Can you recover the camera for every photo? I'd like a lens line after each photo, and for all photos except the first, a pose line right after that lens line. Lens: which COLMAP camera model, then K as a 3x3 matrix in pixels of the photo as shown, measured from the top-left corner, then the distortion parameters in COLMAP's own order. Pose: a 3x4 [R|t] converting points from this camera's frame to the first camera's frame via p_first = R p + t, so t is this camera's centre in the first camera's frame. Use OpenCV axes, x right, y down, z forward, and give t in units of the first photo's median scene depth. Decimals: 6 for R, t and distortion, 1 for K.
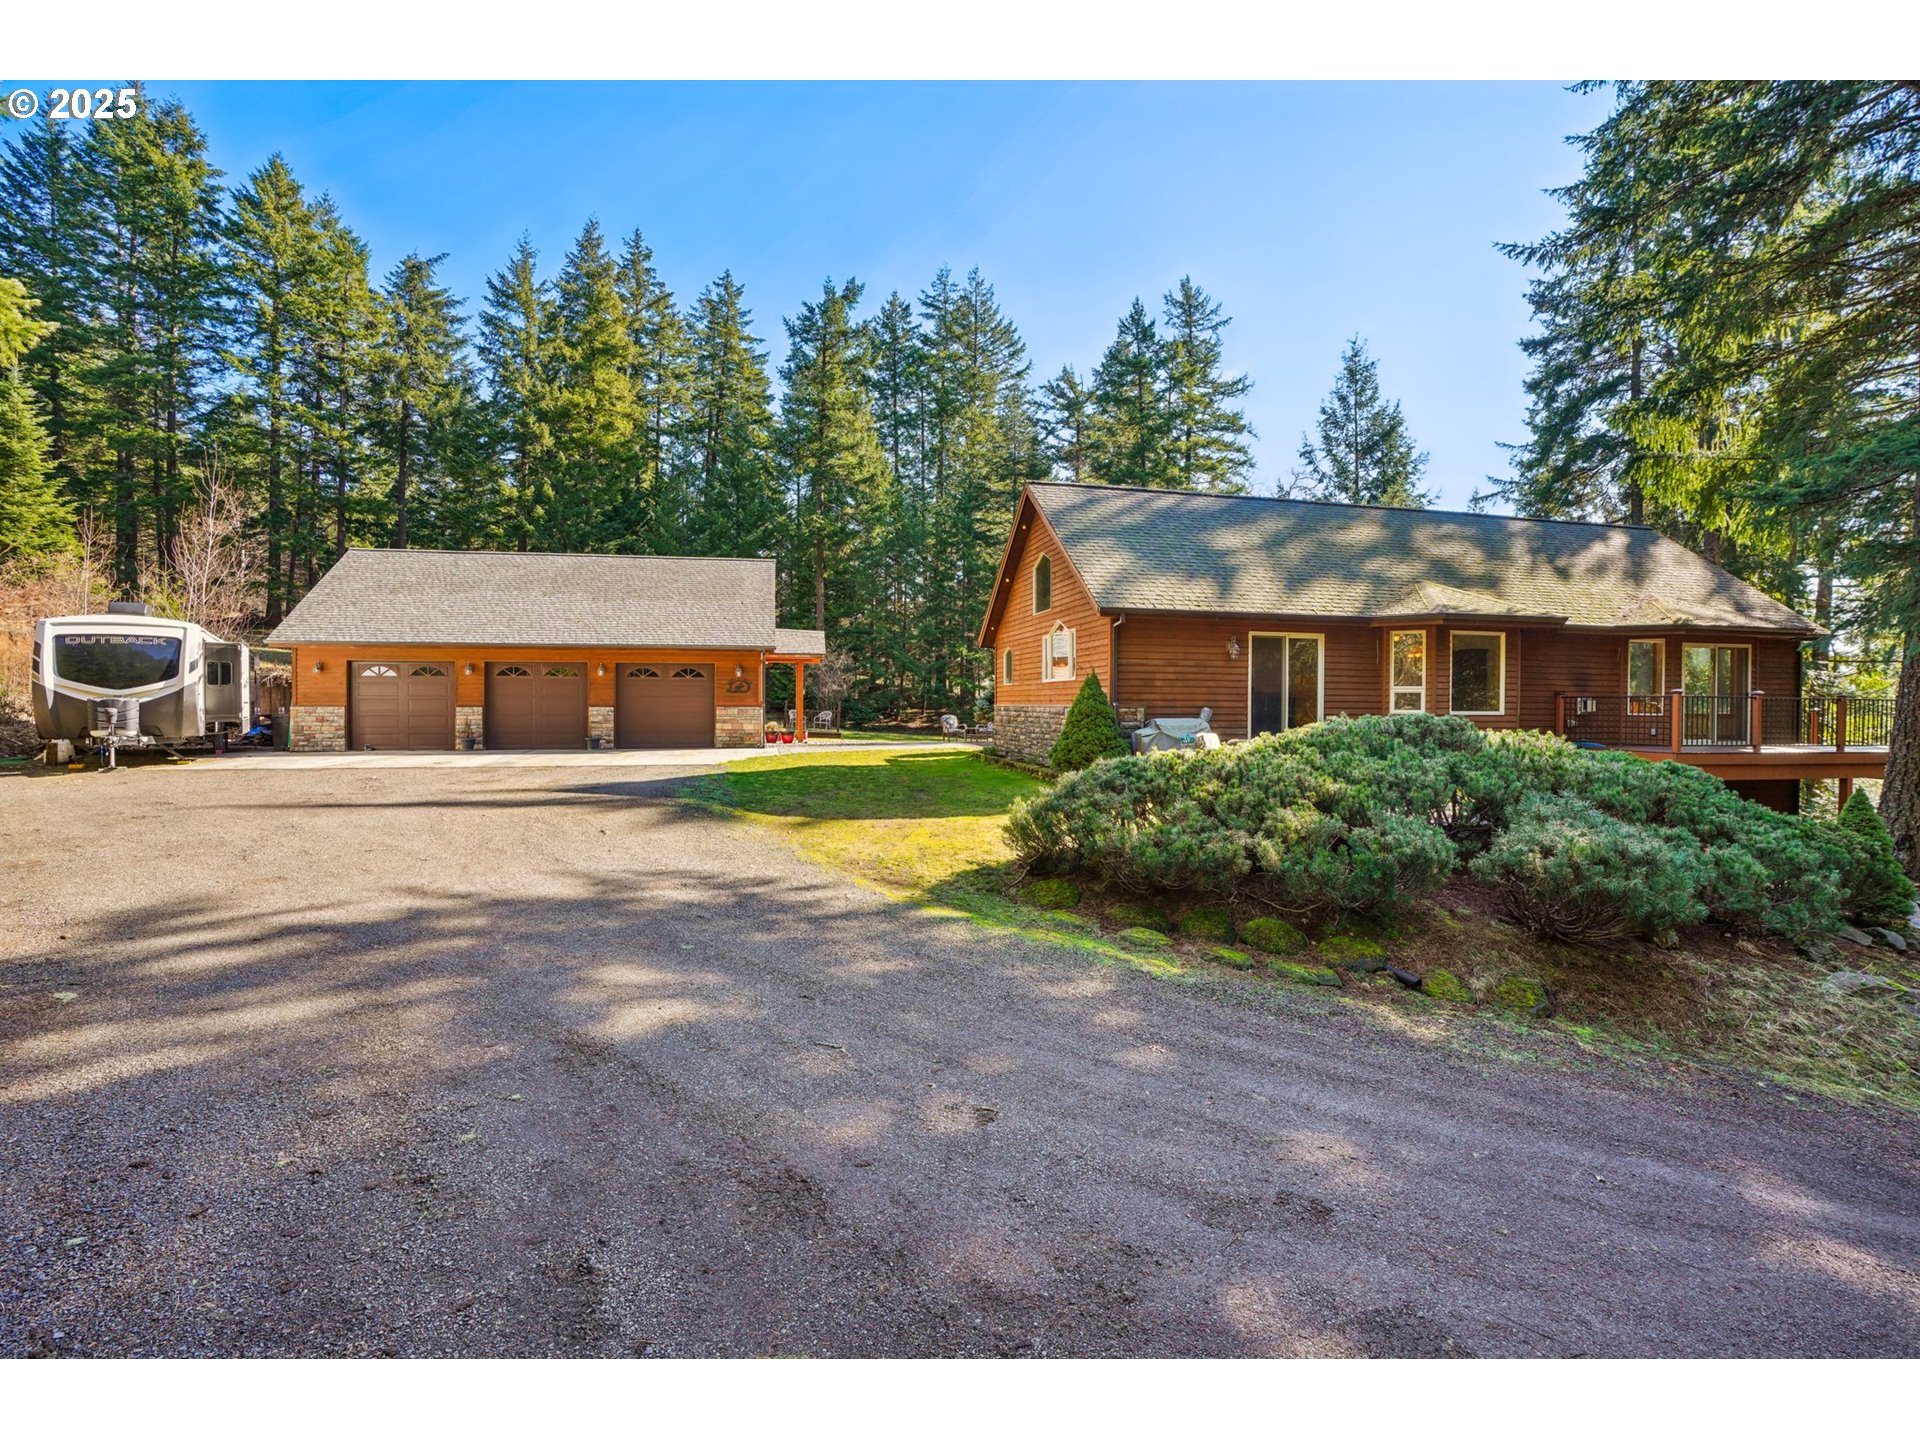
lens RADIAL K [[932.2, 0, 960.6], [0, 932.2, 726.2], [0, 0, 1]] dist [-0.065016, 0.031153]
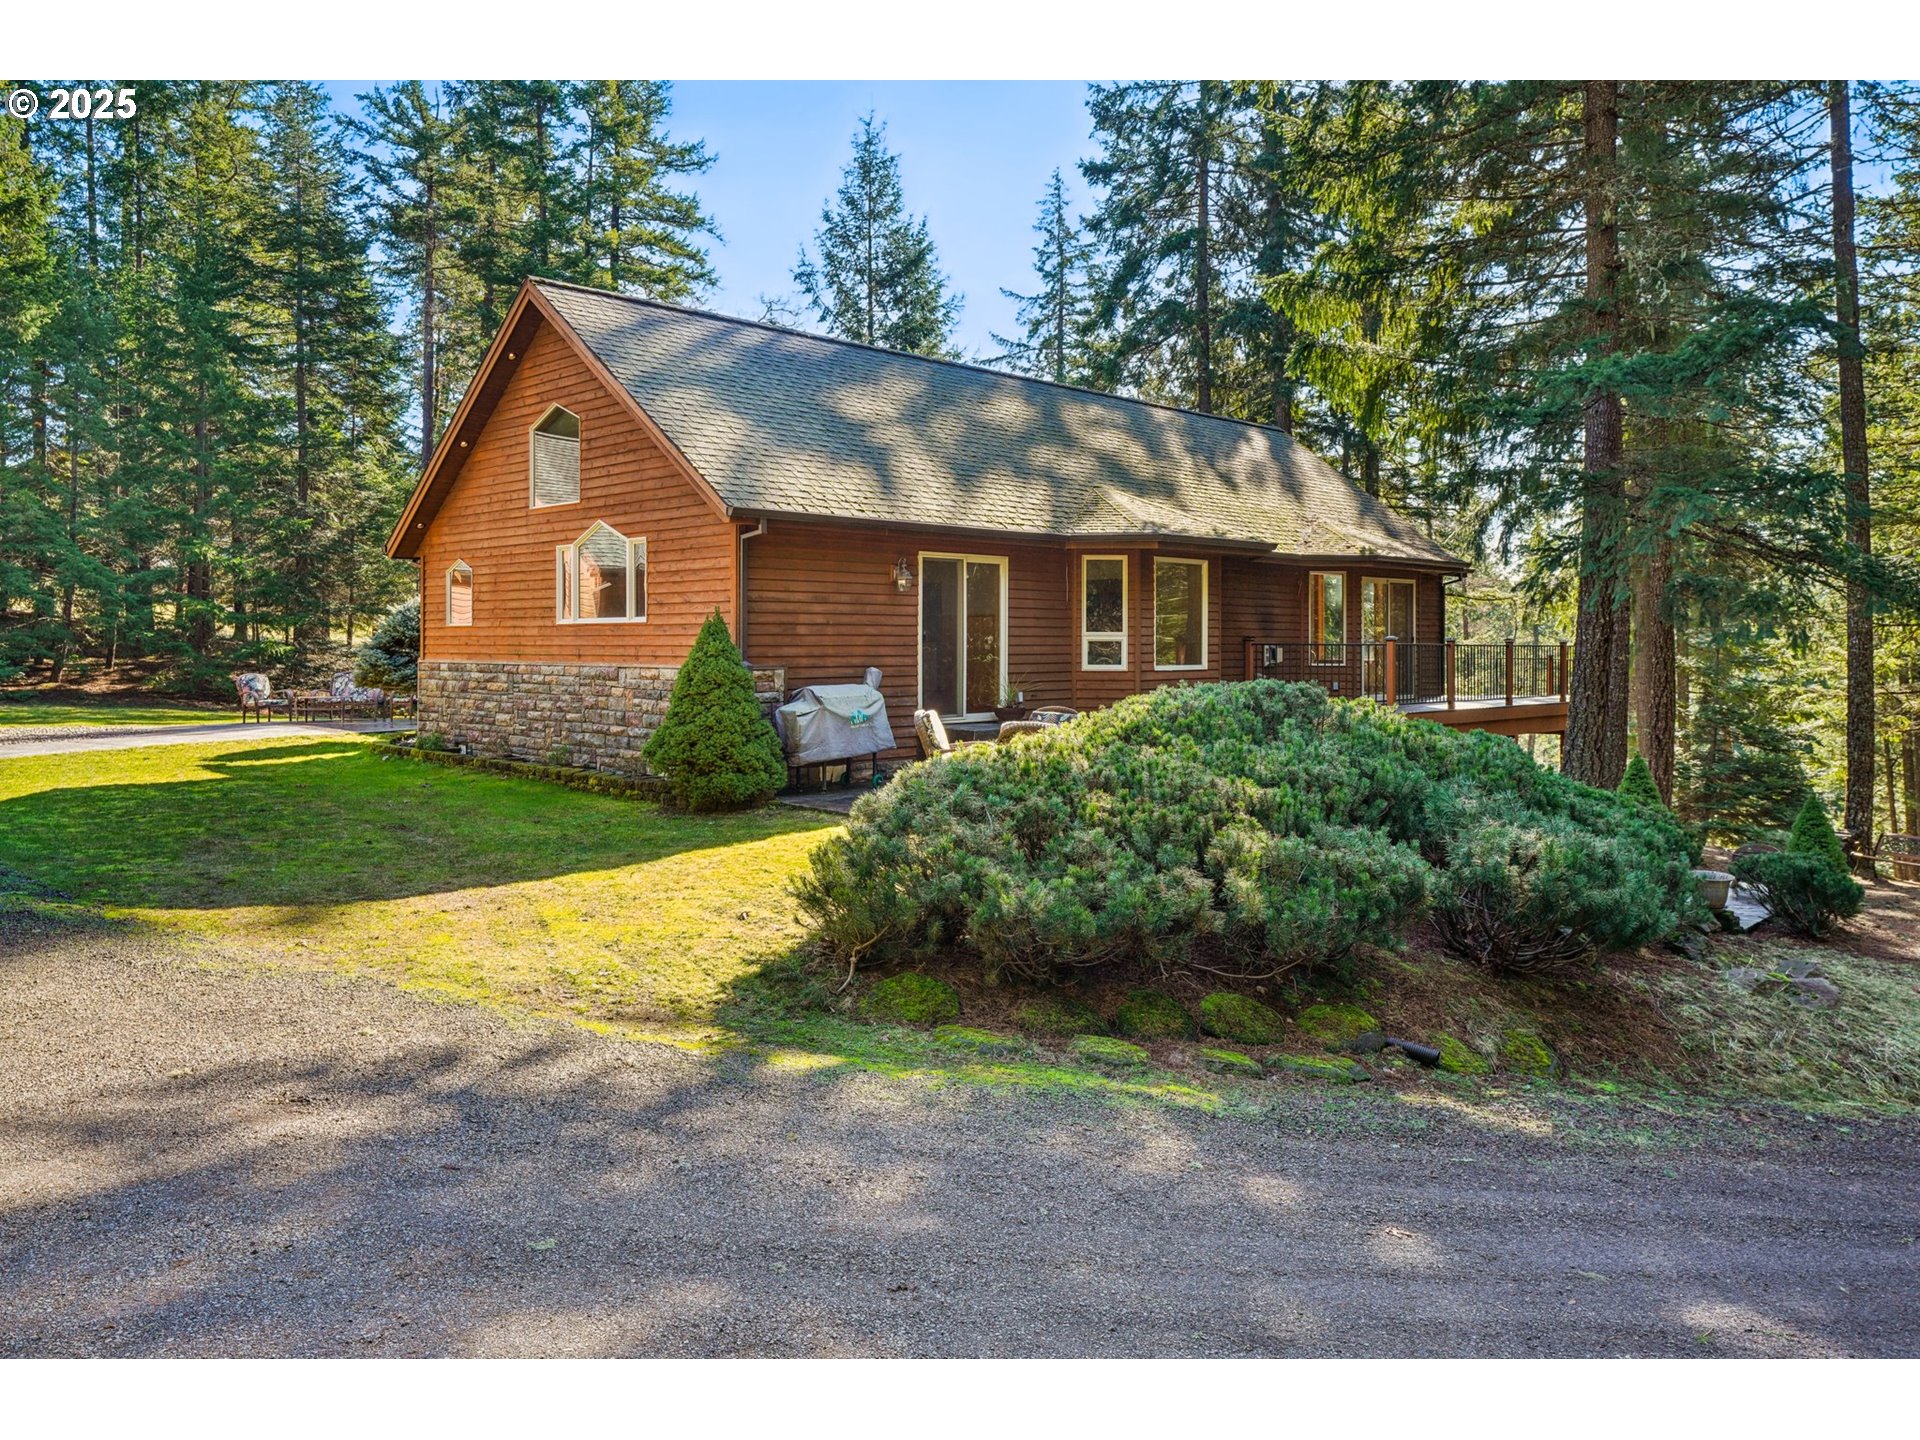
lens RADIAL K [[1433.3, 0, 960.9], [0, 1433.3, 652.6], [0, 0, 1]] dist [-0.004219, 0.046710]
pose [[0.834529, -0.010282, 0.550868, -0.112858], [0.016264, 0.999850, -0.005977, -0.011078], [-0.550723, 0.013947, 0.834571, 0.059746]]
